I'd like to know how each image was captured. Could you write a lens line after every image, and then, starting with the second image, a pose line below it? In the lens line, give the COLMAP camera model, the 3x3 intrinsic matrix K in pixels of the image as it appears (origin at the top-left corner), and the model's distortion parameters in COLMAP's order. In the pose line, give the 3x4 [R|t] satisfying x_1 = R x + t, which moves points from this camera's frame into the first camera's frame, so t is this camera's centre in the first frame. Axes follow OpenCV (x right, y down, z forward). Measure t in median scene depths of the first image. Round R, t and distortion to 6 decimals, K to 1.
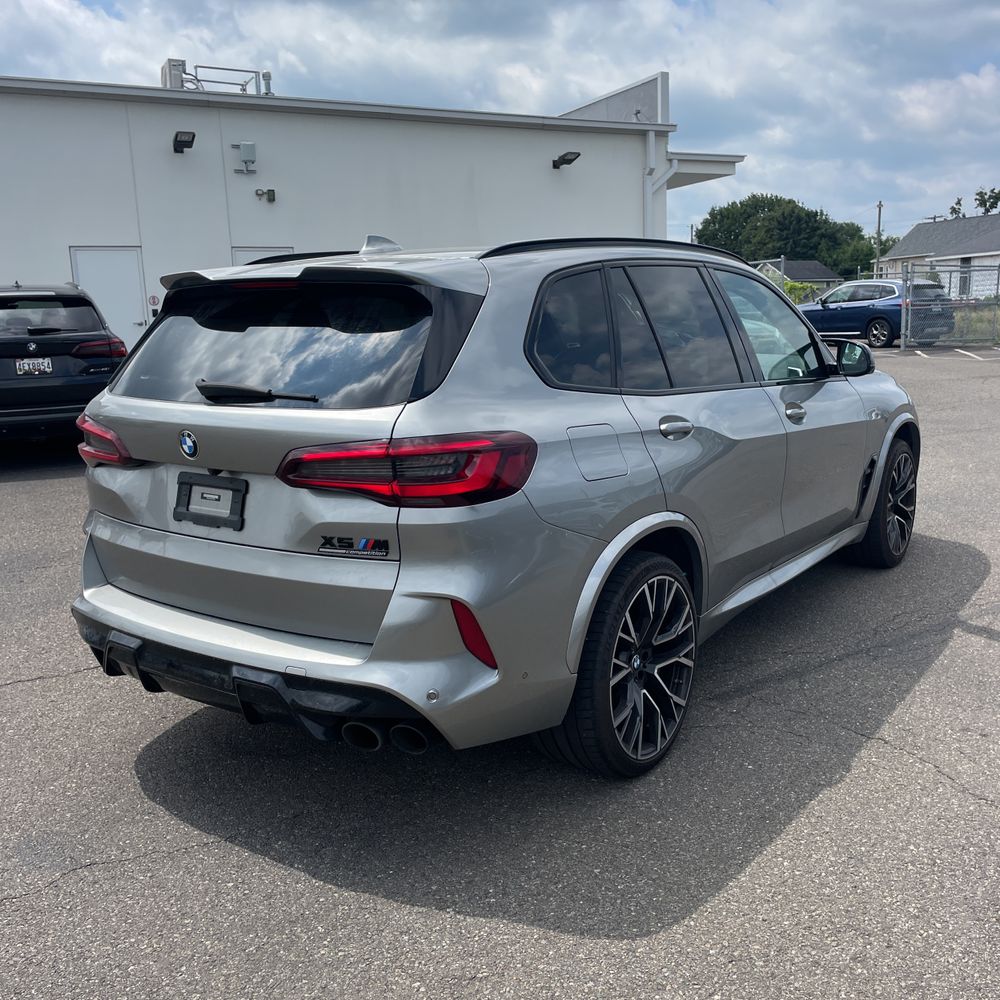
lens RADIAL K [[1017.3, 0, 501.2], [0, 1017.3, 467.8], [0, 0, 1]] dist [0.050852, -0.048374]
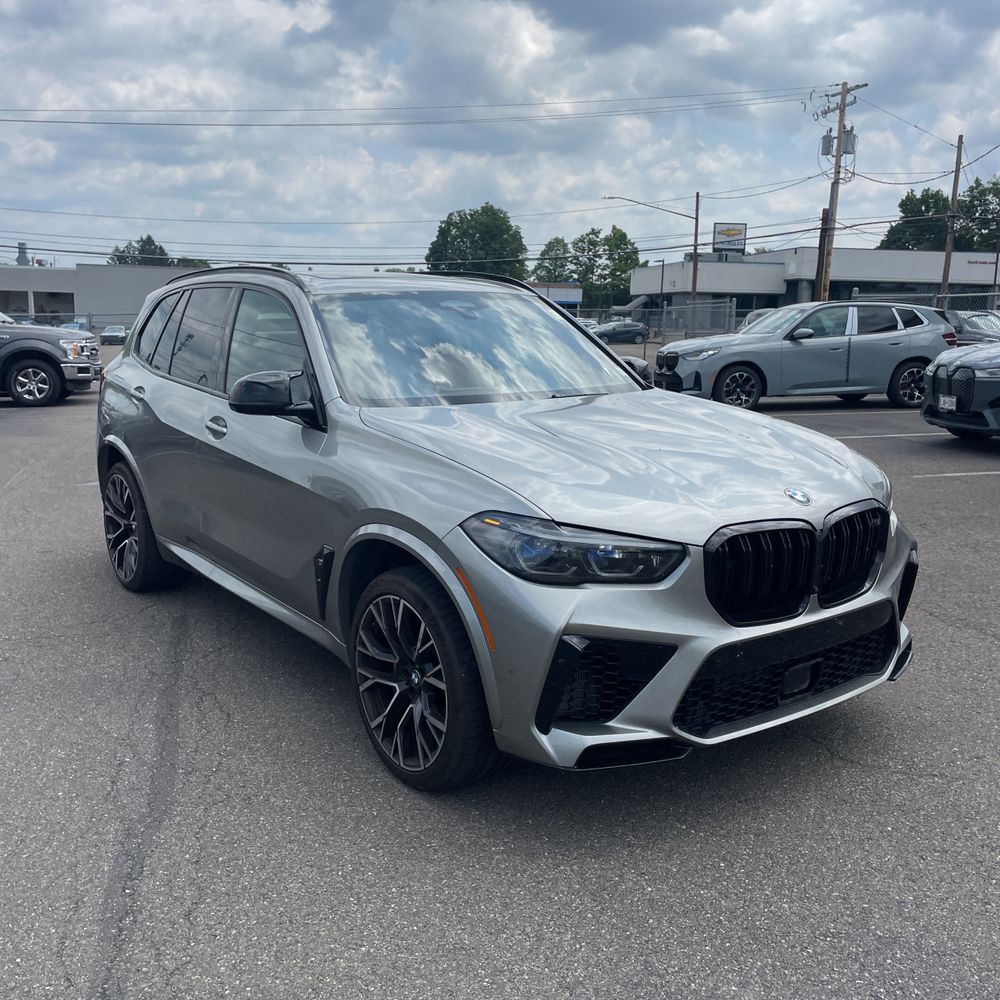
lens RADIAL K [[1006.7, 0, 507.7], [0, 1006.7, 478.3], [0, 0, 1]] dist [0.090281, -0.130138]
pose [[-0.288194, 0.186287, -0.939277, 1.423566], [-0.150221, 0.959953, 0.236480, -0.354128], [0.945715, 0.209252, -0.248669, 1.865353]]
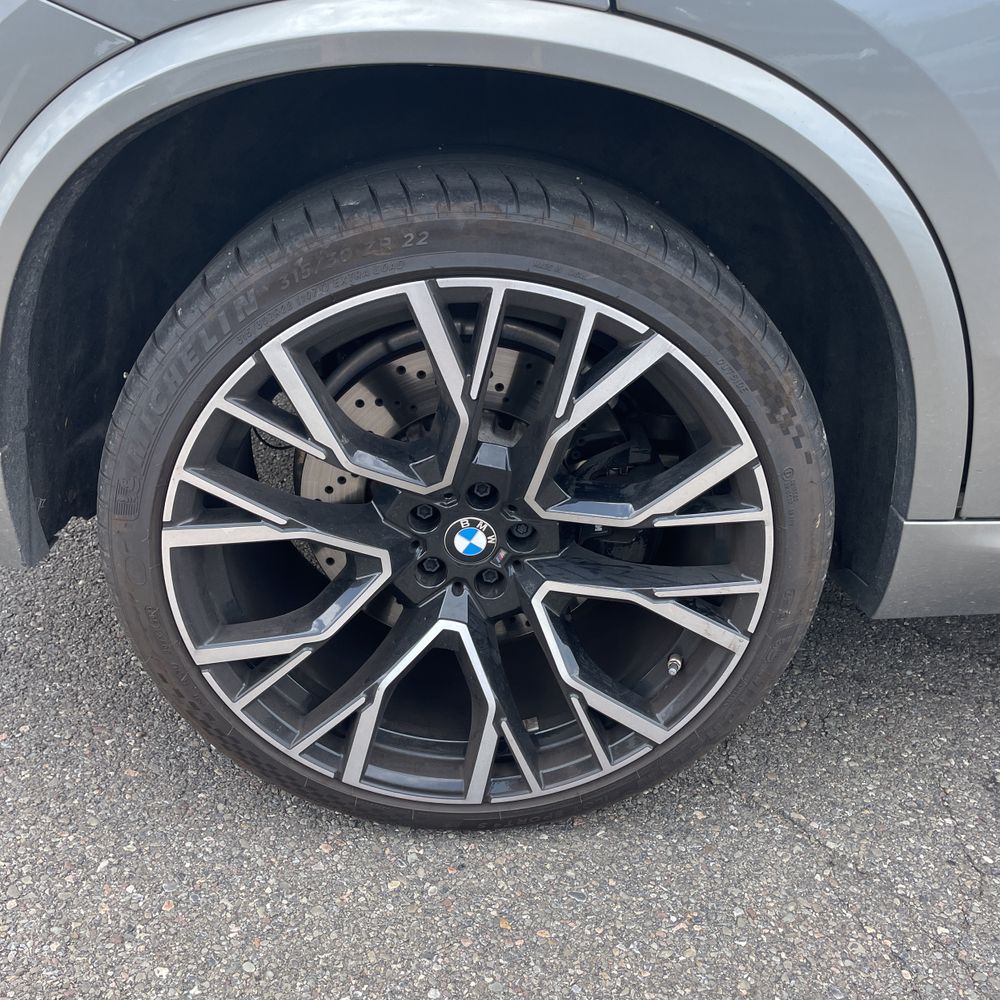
lens RADIAL K [[1030.7, 0, 486.3], [0, 1030.7, 494.7], [0, 0, 1]] dist [0.125301, -0.203460]
pose [[0.606931, 0.411887, -0.679694, 0.326110], [-0.177530, 0.903878, 0.389215, 0.049805], [0.774673, -0.115561, 0.621713, 0.756780]]
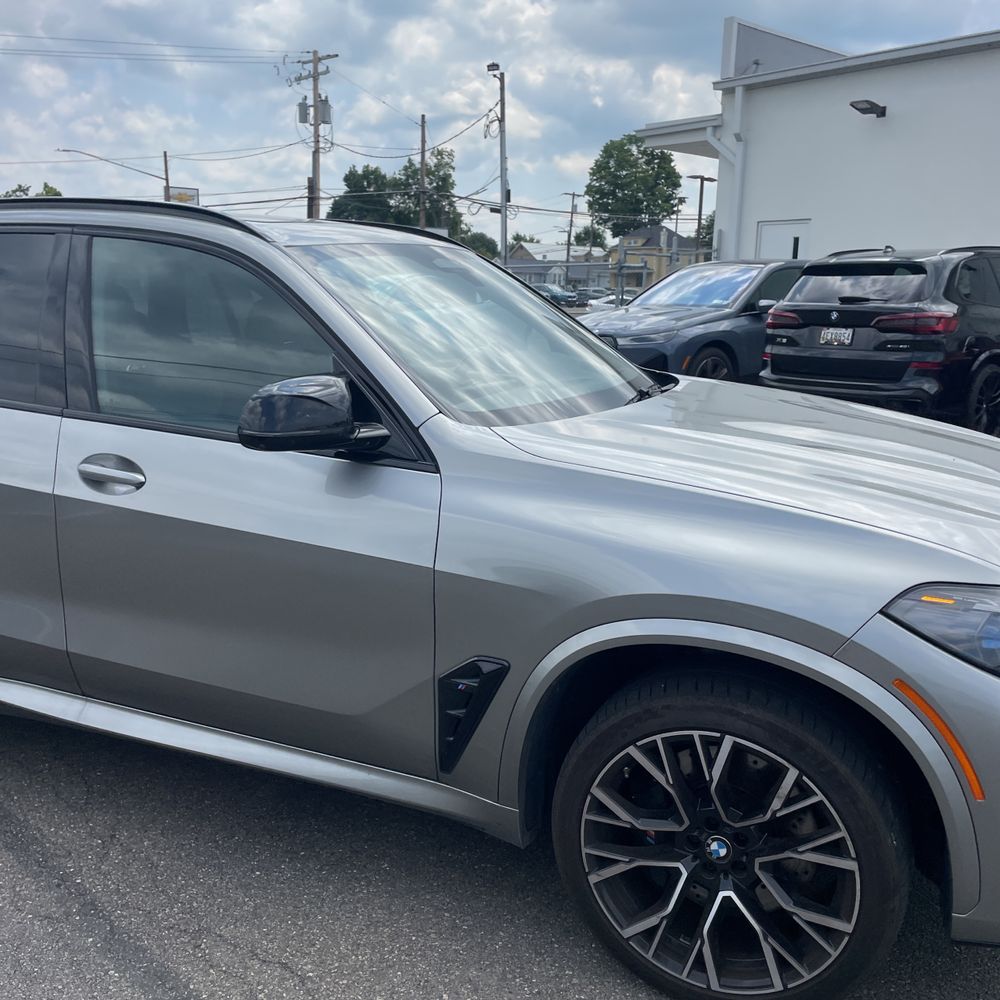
lens RADIAL K [[1008.7, 0, 489.3], [0, 1008.7, 475.3], [0, 0, 1]] dist [0.079922, -0.104641]
pose [[0.215041, 0.214805, -0.952689, 1.103200], [-0.170307, 0.968812, 0.179999, -0.242175], [0.961641, 0.123543, 0.244917, 1.288412]]
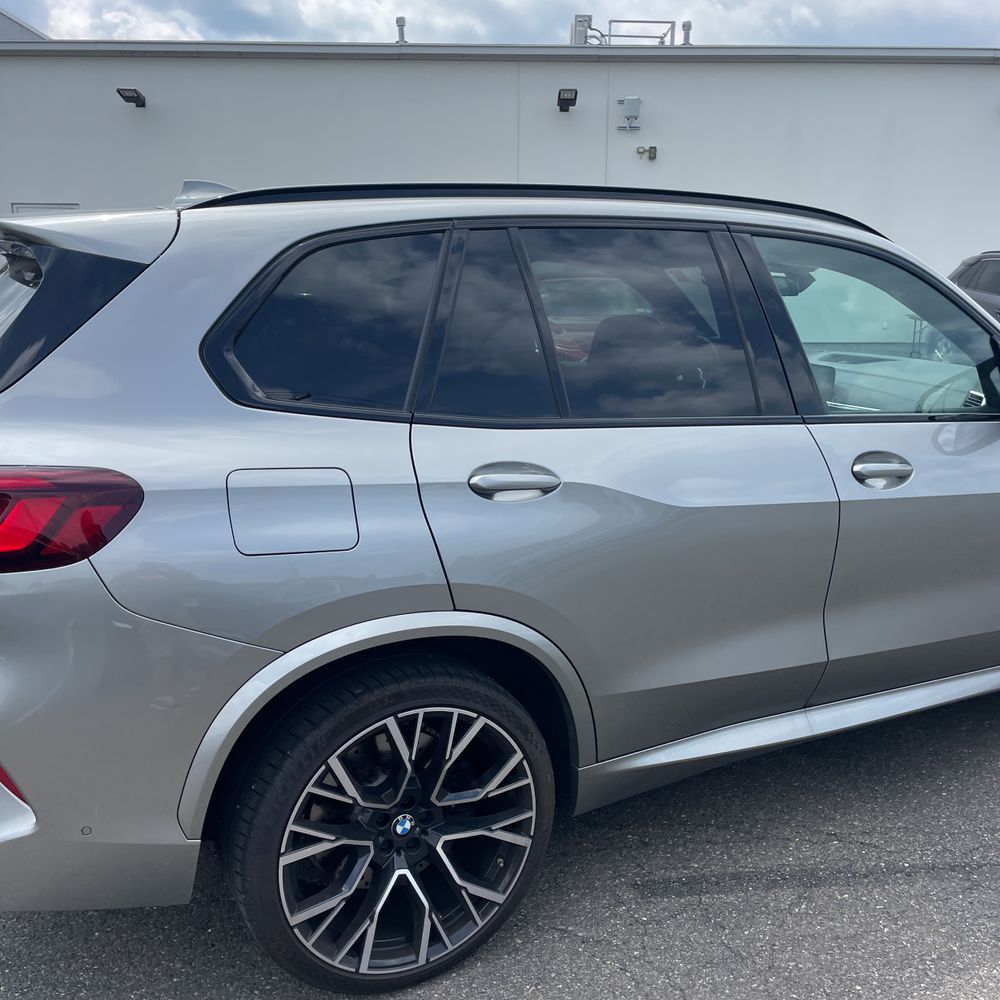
lens RADIAL K [[1017.3, 0, 501.2], [0, 1017.3, 467.8], [0, 0, 1]] dist [0.050852, -0.048374]
pose [[0.894390, 0.117119, -0.431682, 0.423054], [-0.102408, 0.993093, 0.057260, -0.080628], [0.435406, -0.007005, 0.900207, 0.401476]]
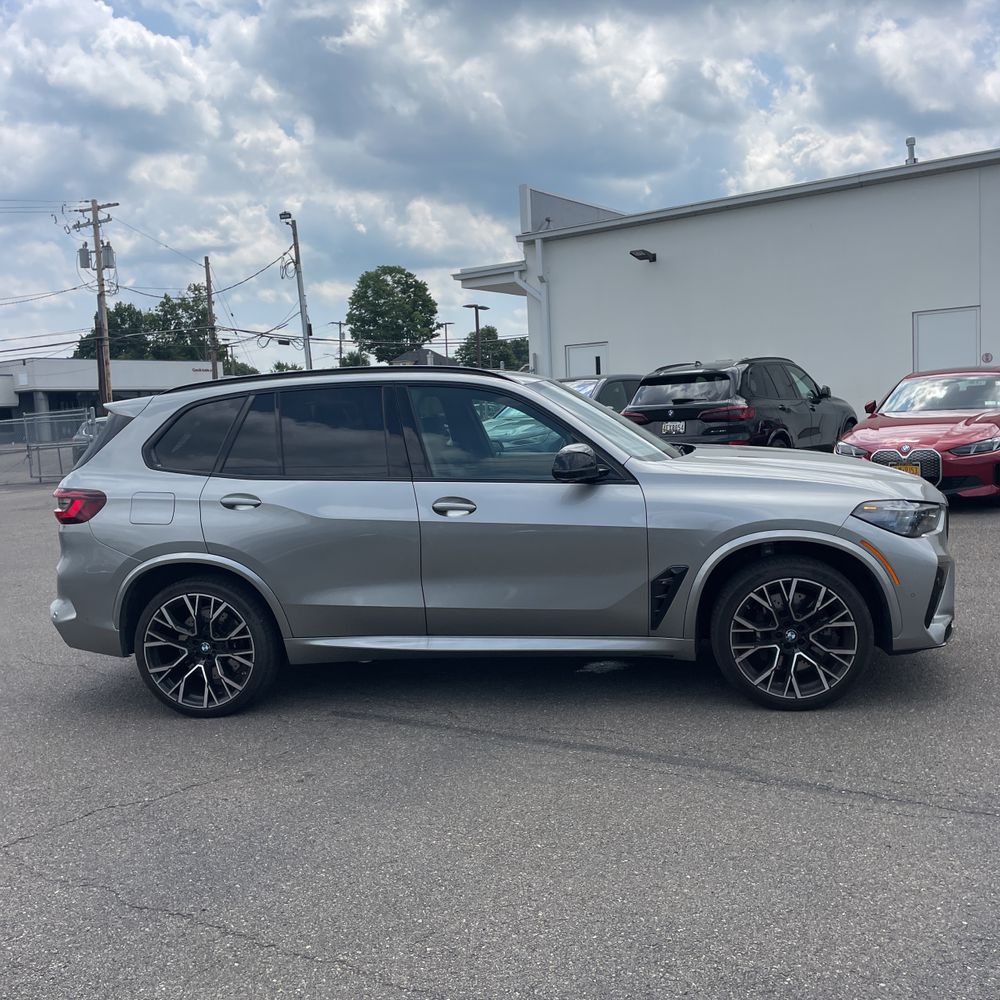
lens RADIAL K [[1006.7, 0, 507.7], [0, 1006.7, 478.3], [0, 0, 1]] dist [0.090281, -0.130138]
pose [[0.454927, 0.076710, -0.887218, 1.606884], [-0.100980, 0.994301, 0.034190, -0.158285], [0.884785, 0.074038, 0.460081, 0.632170]]
